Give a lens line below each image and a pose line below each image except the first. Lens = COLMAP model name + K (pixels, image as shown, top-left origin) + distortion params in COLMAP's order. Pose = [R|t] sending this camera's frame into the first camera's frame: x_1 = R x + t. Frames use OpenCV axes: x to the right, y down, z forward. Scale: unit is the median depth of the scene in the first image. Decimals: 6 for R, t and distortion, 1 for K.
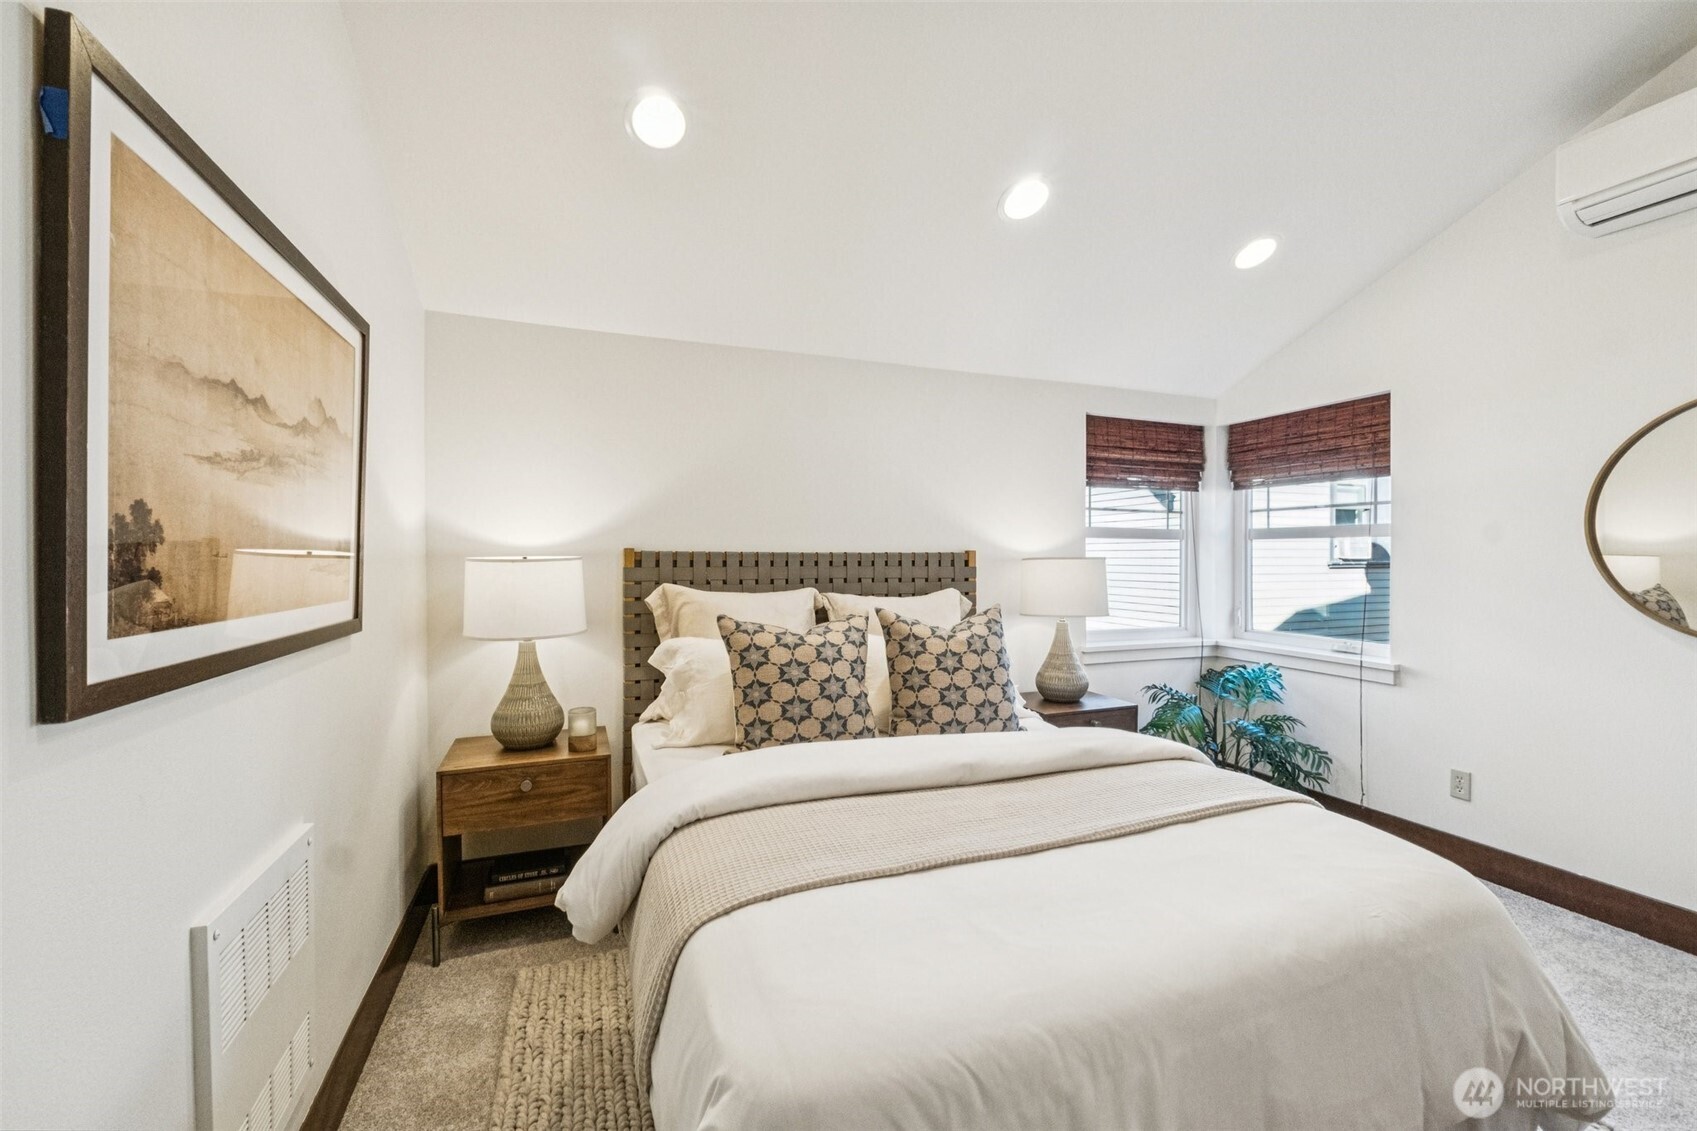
lens RADIAL K [[705.9, 0, 841.0], [0, 705.9, 561.8], [0, 0, 1]] dist [-0.000647, -0.000599]
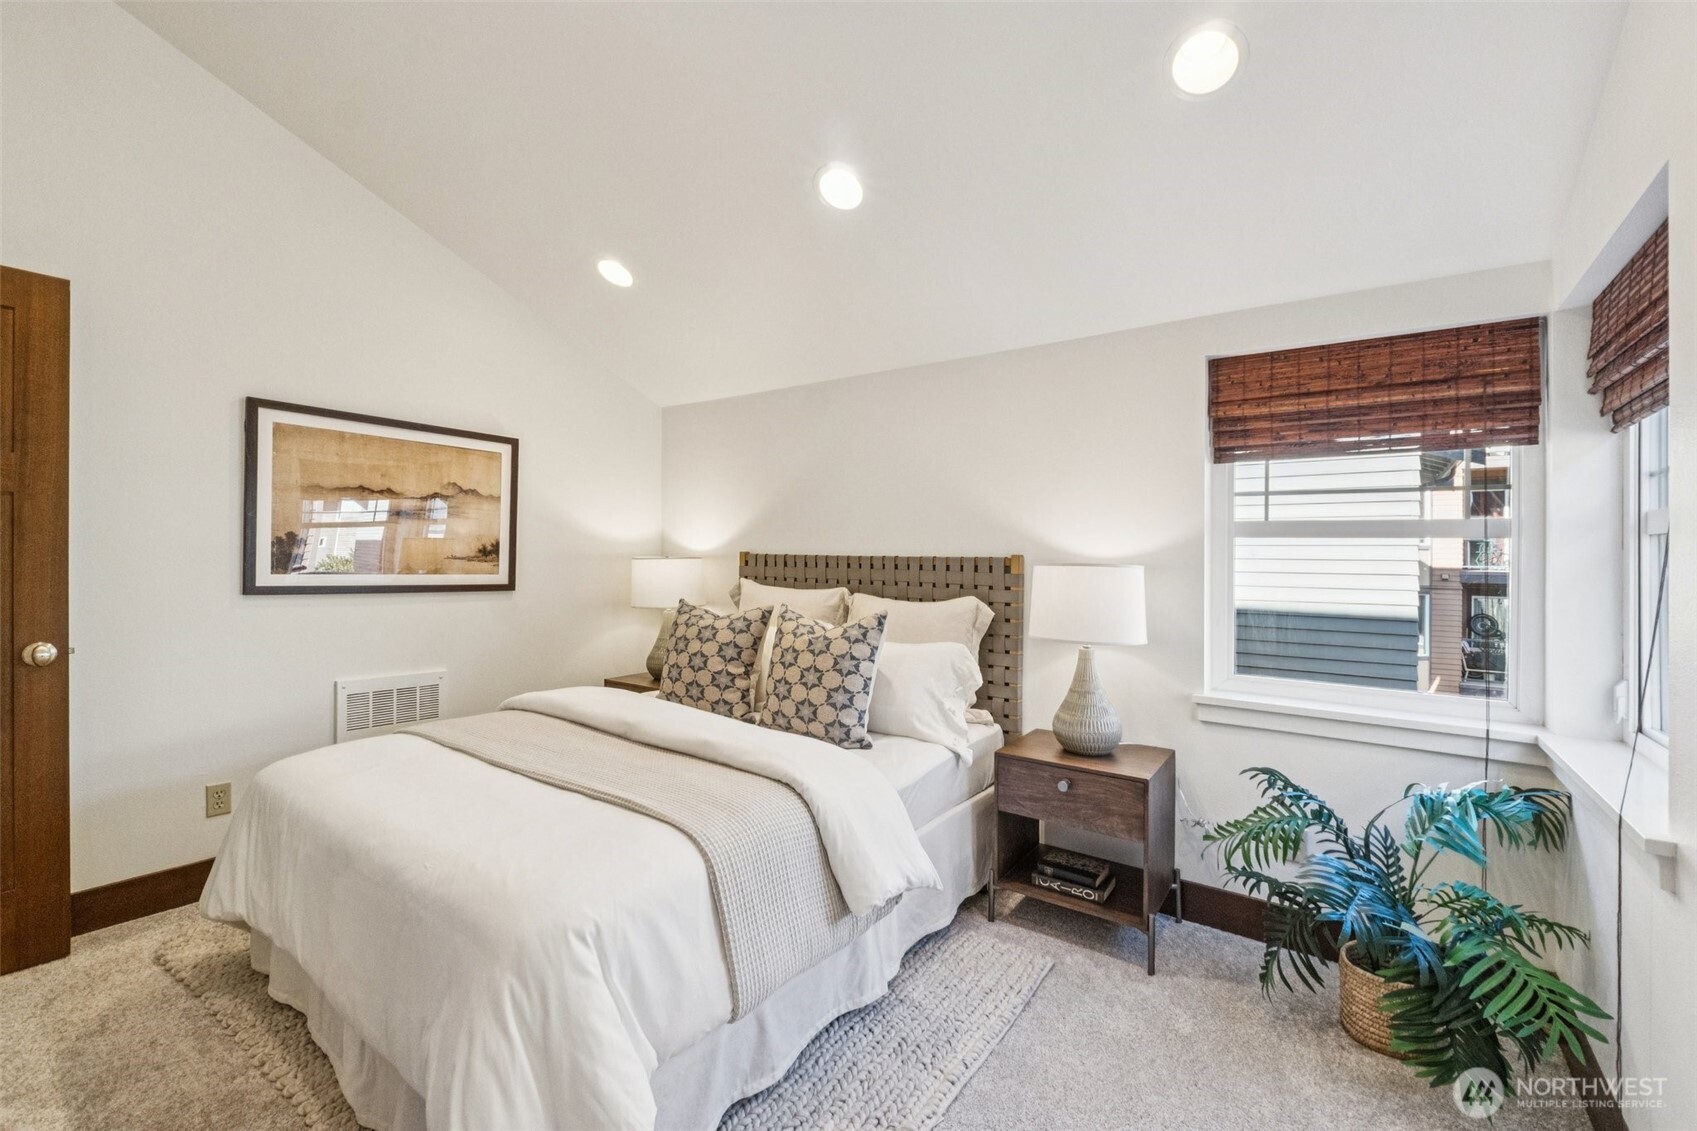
lens RADIAL K [[705.9, 0, 846.1], [0, 705.9, 561.3], [0, 0, 1]] dist [-0.000647, -0.000599]
pose [[0.545022, 0.010636, -0.838354, 0.823572], [-0.023232, 0.999727, -0.002421, -0.001595], [0.838100, 0.020796, 0.545121, 0.371215]]
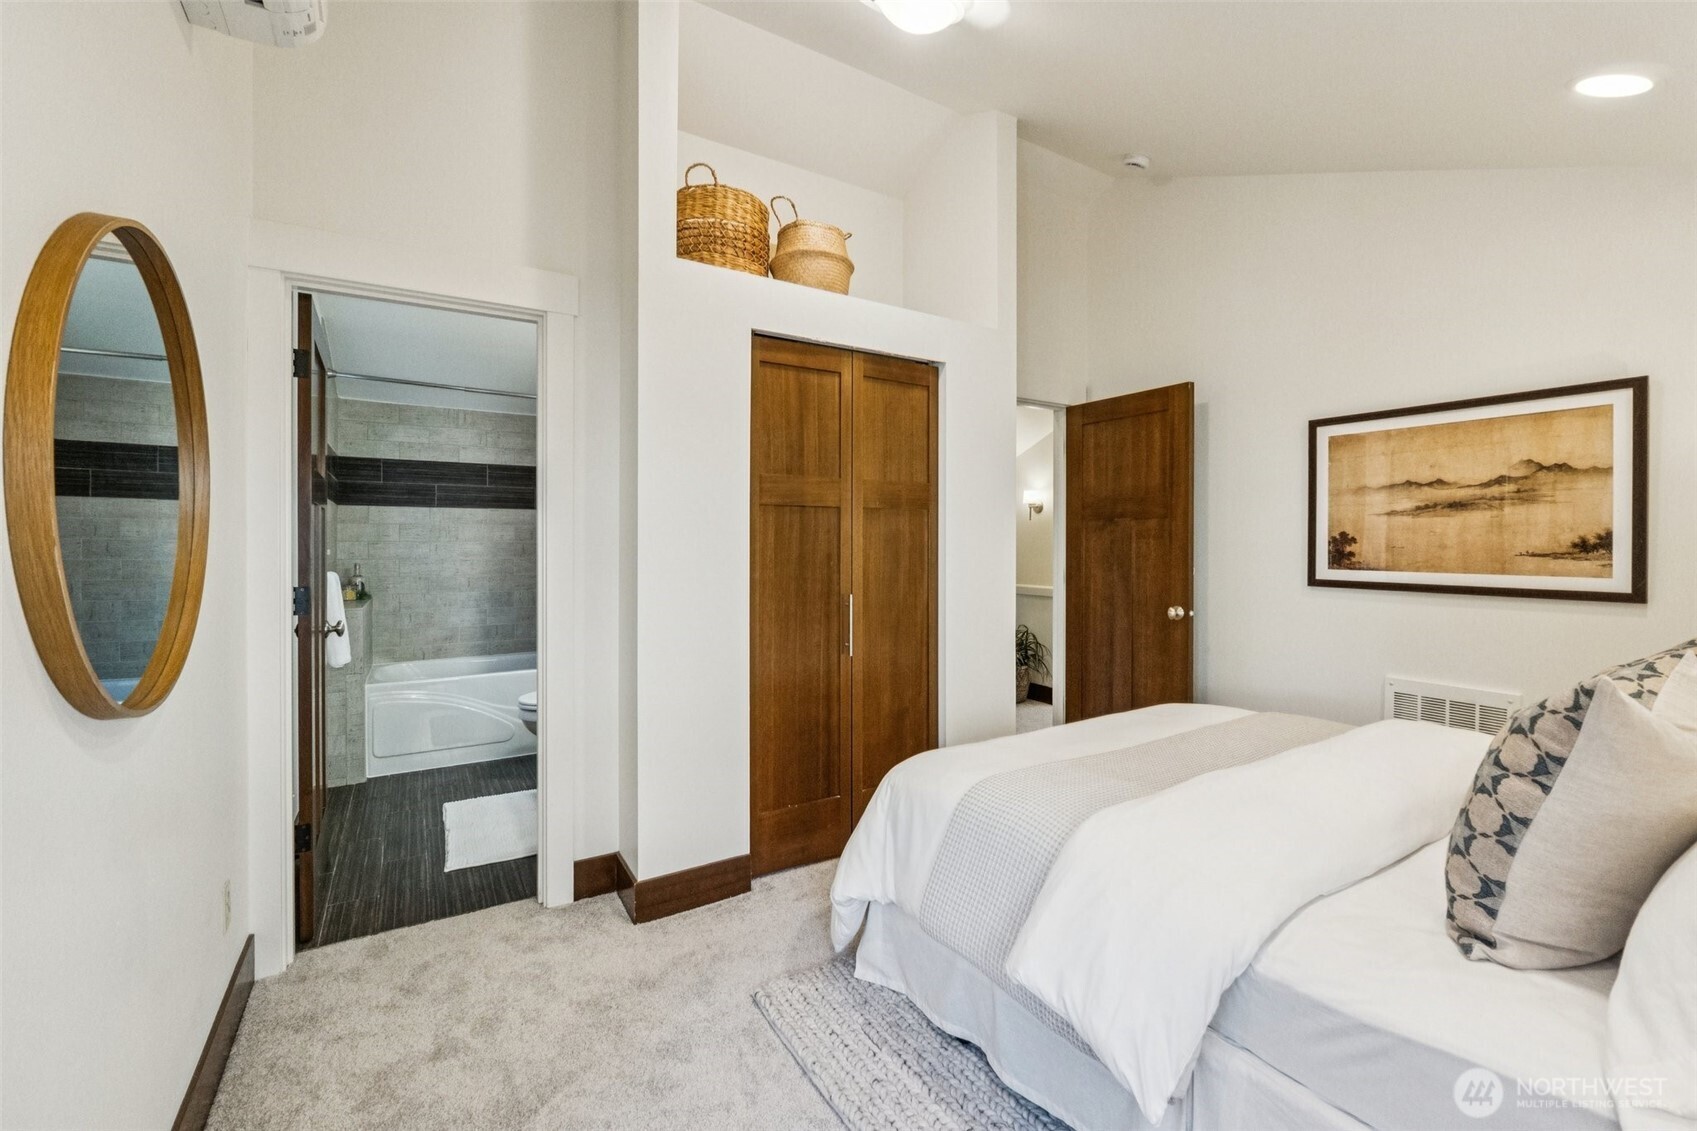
lens RADIAL K [[705.9, 0, 851.7], [0, 705.9, 555.2], [0, 0, 1]] dist [-0.000647, -0.000599]
pose [[-0.977799, 0.003328, -0.209517, 0.585563], [-0.001282, 0.999760, 0.021865, -0.011729], [0.209539, 0.021648, -0.977561, 1.071475]]
